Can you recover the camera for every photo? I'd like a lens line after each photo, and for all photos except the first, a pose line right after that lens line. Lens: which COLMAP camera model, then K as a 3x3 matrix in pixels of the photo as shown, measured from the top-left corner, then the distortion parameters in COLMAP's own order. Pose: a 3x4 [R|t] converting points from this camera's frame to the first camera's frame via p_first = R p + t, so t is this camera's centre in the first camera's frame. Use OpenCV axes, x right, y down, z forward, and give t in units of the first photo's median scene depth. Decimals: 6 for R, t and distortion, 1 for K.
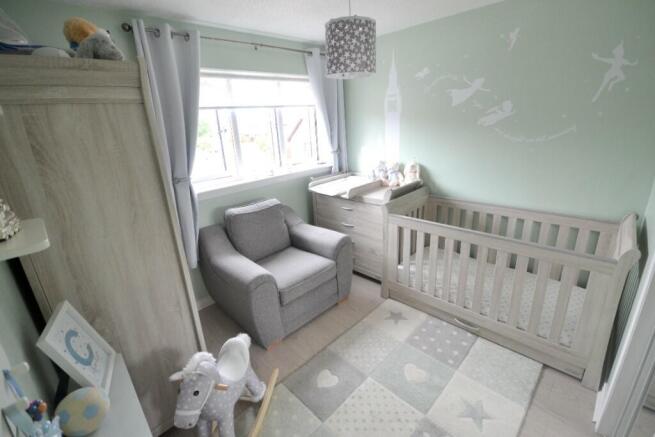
lens RADIAL K [[293.4, 0, 326.0], [0, 293.4, 218.7], [0, 0, 1]] dist [-0.003871, -0.001164]
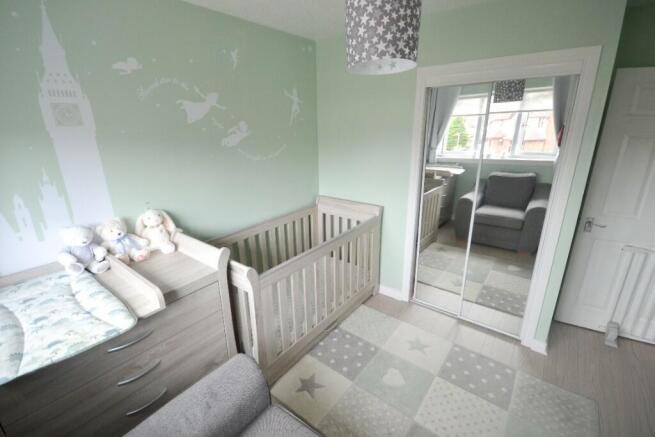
lens RADIAL K [[293.4, 0, 325.5], [0, 293.4, 216.2], [0, 0, 1]] dist [-0.003871, -0.001164]
pose [[-0.126280, -0.244222, 0.961462, -0.415890], [0.338976, 0.900255, 0.273196, -0.276048], [-0.932281, 0.360412, -0.030899, 0.843008]]
